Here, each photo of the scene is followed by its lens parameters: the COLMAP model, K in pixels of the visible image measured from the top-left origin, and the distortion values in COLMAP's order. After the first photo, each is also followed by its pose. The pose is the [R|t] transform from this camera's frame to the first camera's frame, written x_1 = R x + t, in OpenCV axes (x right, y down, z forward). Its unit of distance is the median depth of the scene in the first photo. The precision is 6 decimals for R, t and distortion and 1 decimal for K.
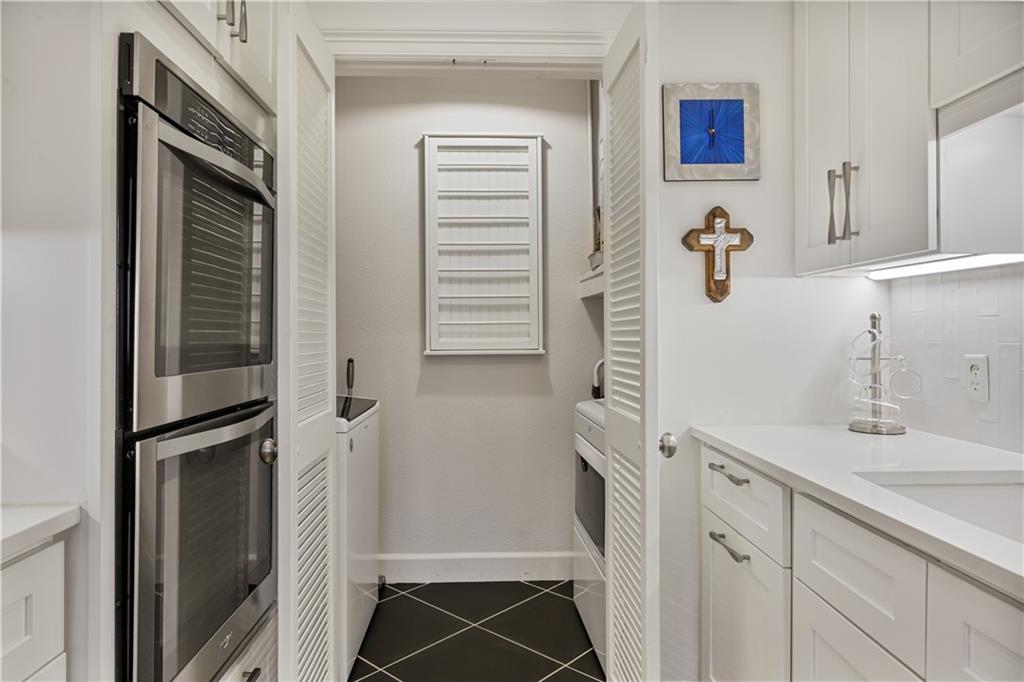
lens RADIAL K [[644.9, 0, 512.0], [0, 644.9, 341.0], [0, 0, 1]] dist [0.001204, 0.000397]
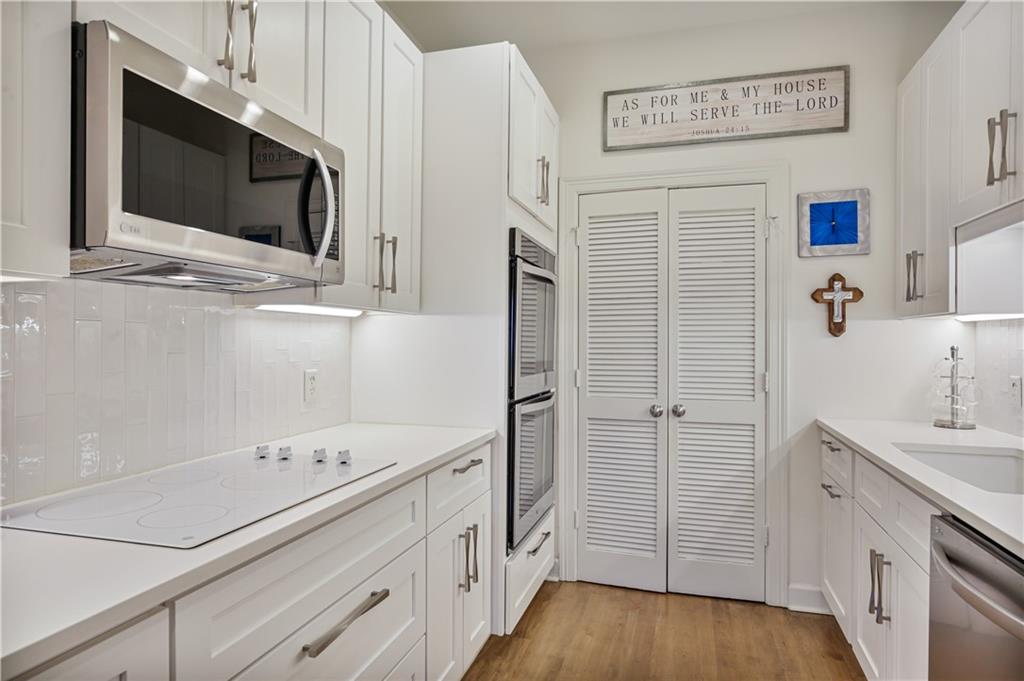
lens RADIAL K [[594.5, 0, 512.0], [0, 594.5, 340.5], [0, 0, 1]] dist [-0.001806, -0.000105]
pose [[0.945601, 0.006341, -0.325268, 0.054036], [-0.011290, 0.999847, -0.013327, -0.024606], [0.325134, 0.016274, 0.945528, -0.564166]]
